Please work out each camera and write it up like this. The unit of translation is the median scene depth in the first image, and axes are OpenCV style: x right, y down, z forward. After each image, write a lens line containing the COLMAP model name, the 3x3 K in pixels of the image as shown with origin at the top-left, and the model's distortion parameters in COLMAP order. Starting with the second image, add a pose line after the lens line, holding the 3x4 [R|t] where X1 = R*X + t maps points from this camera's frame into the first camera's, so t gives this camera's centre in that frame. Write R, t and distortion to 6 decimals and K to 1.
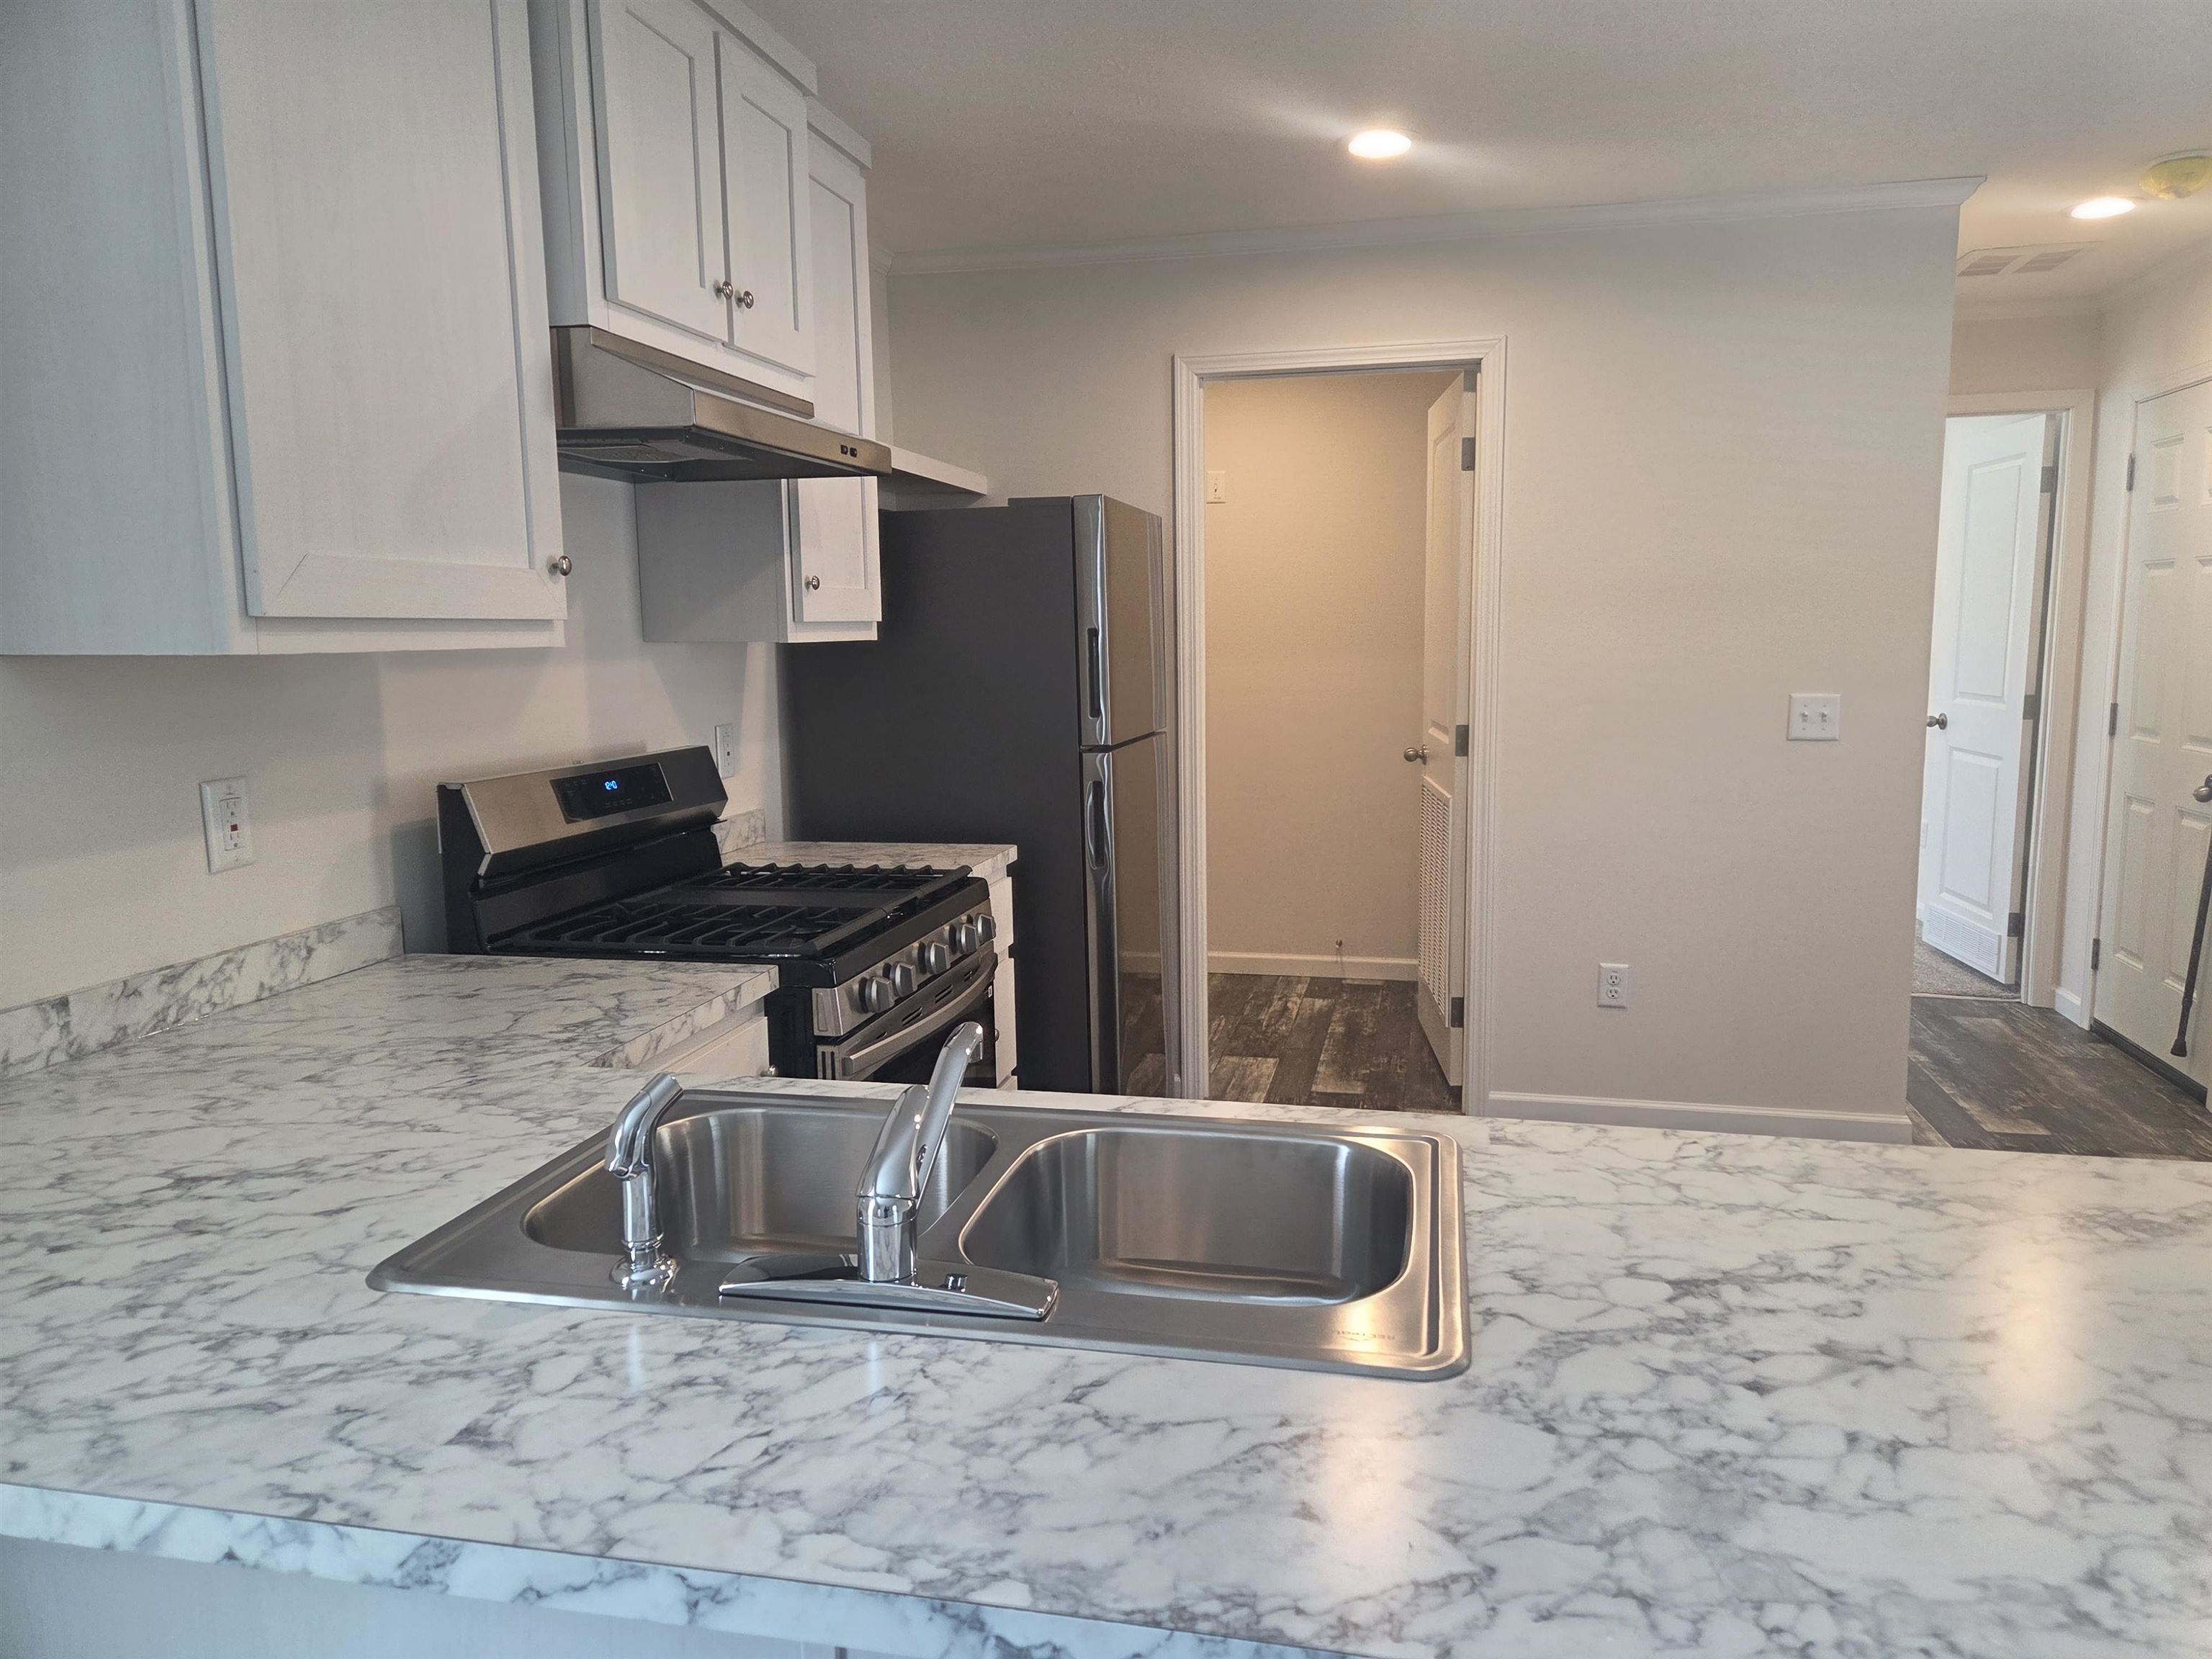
lens RADIAL K [[1476.4, 0, 1132.9], [0, 1476.4, 818.8], [0, 0, 1]] dist [0.075832, -0.057838]
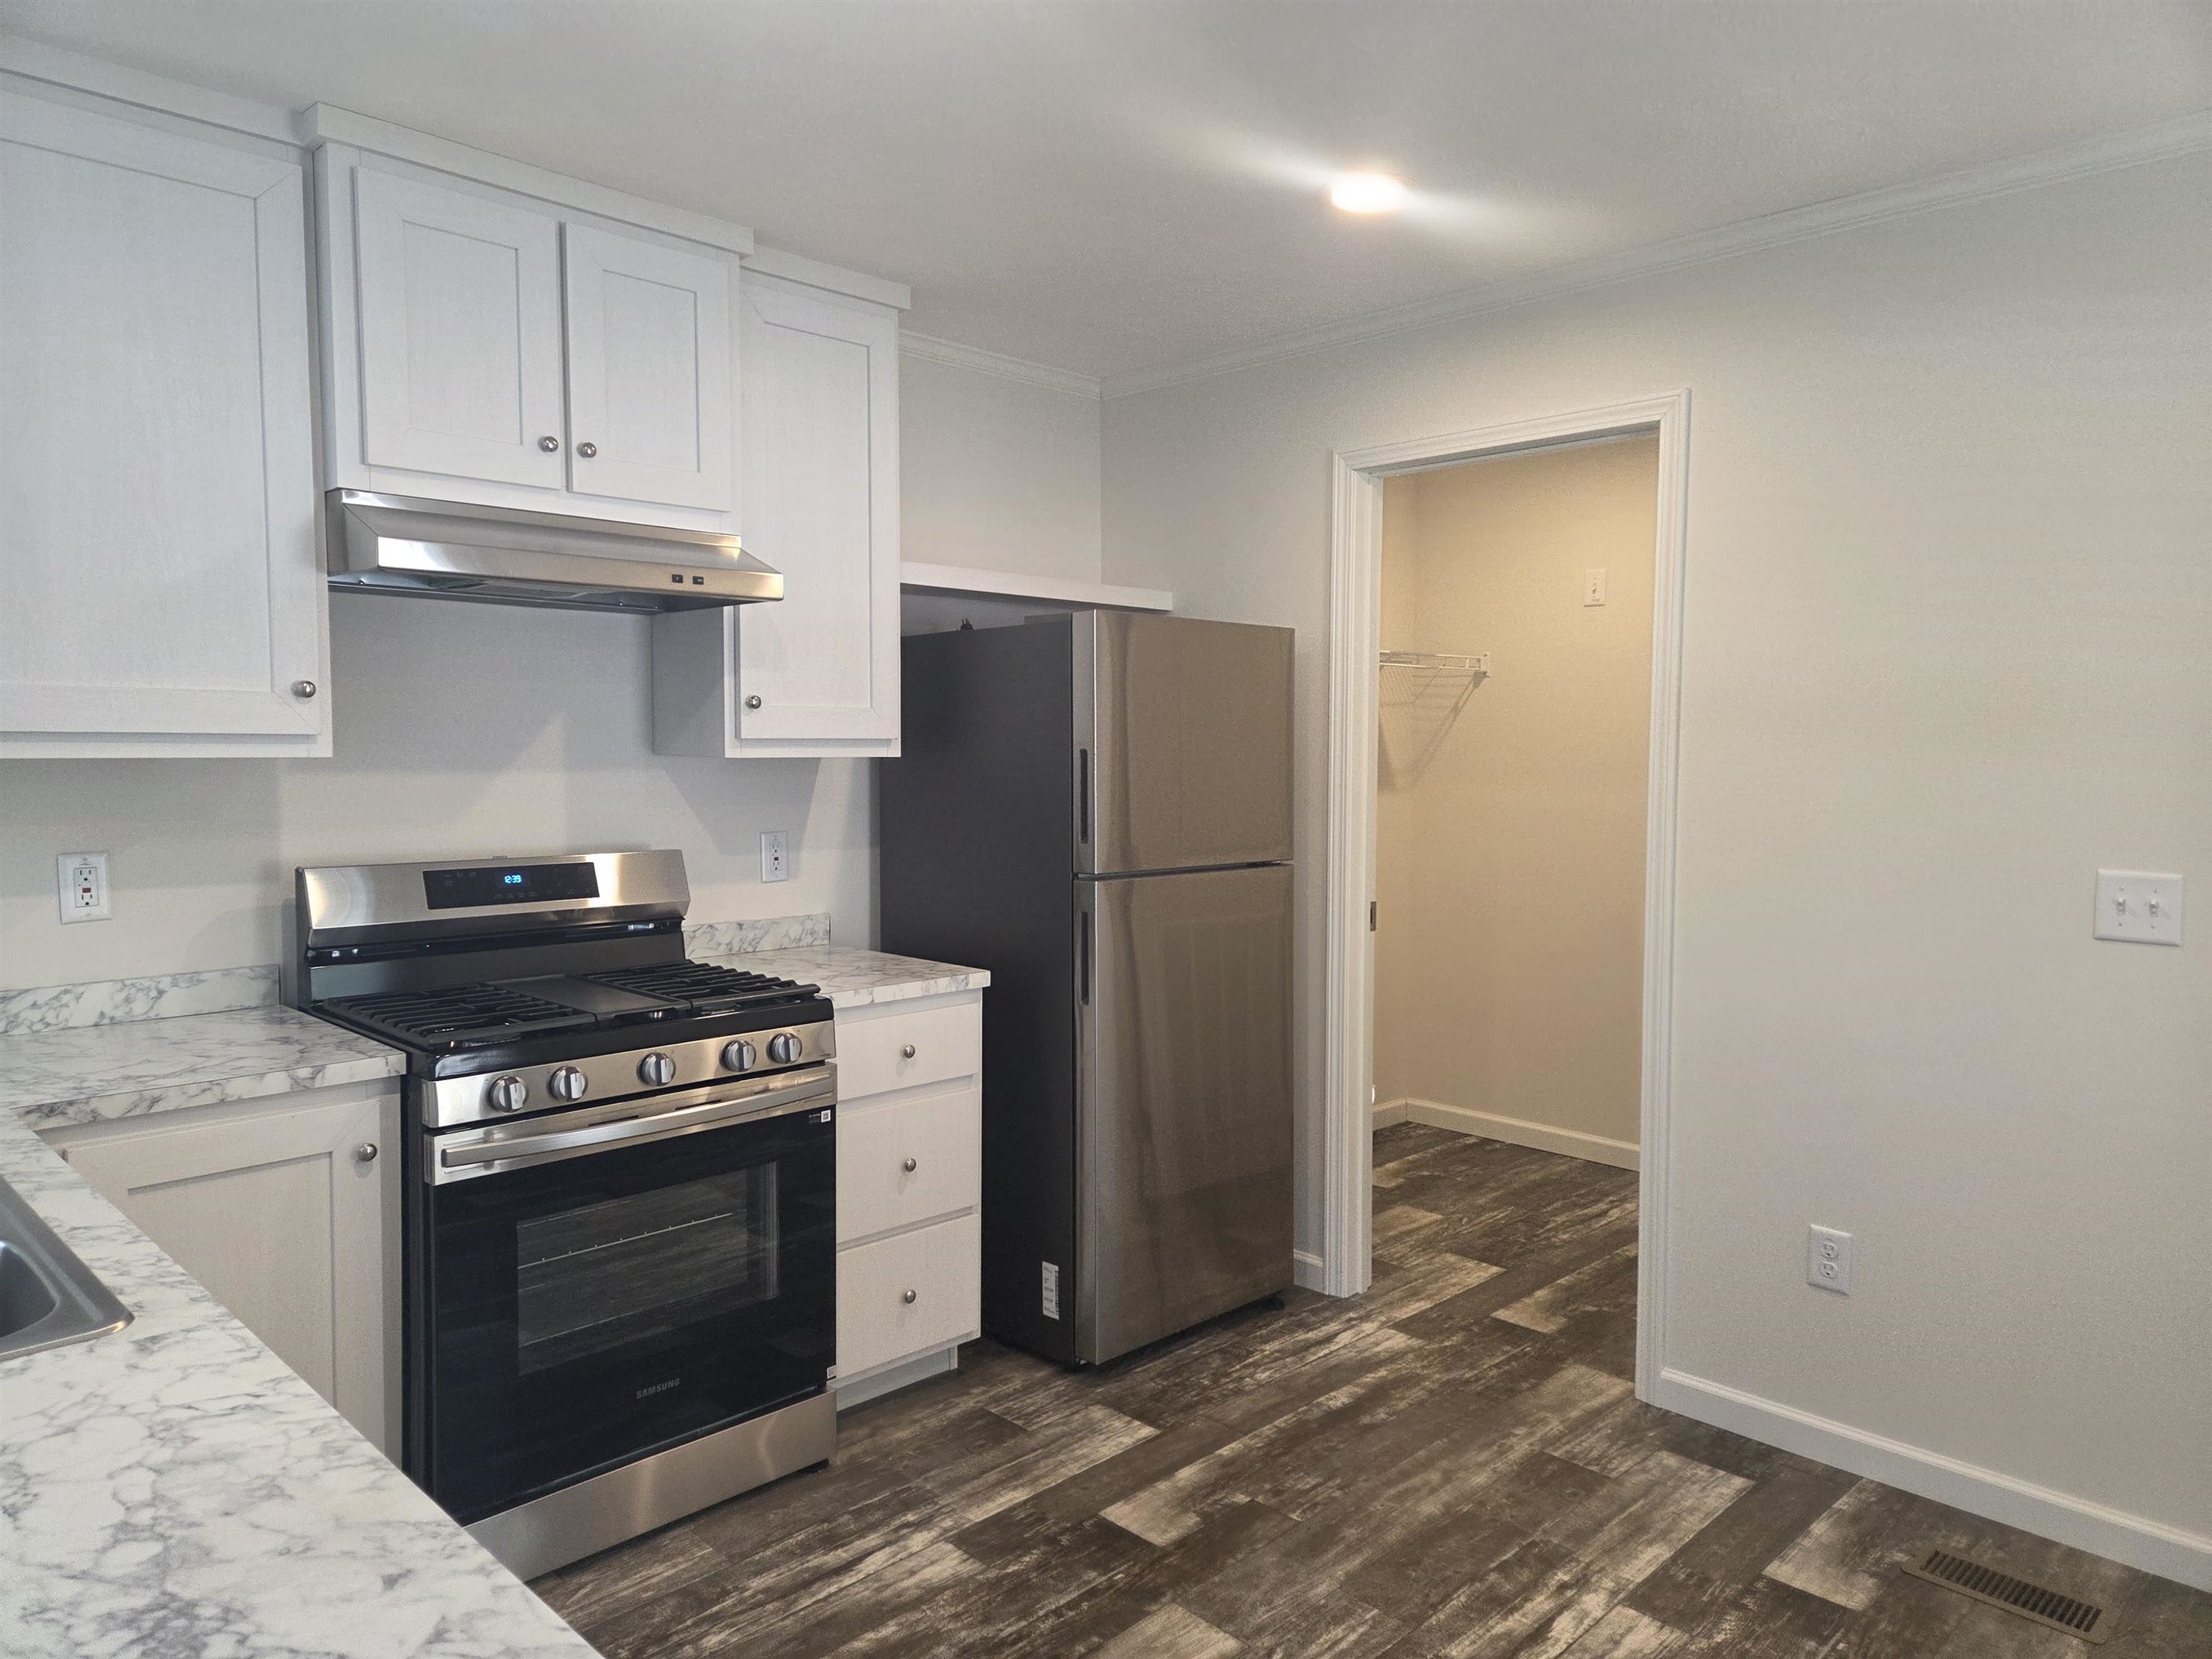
lens RADIAL K [[1476.4, 0, 1100.9], [0, 1476.4, 828.4], [0, 0, 1]] dist [0.075832, -0.057838]
pose [[0.835233, 0.049600, -0.547655, 0.827115], [-0.086750, 0.995338, -0.042157, -0.066630], [0.543011, 0.082719, 0.835642, 0.371733]]
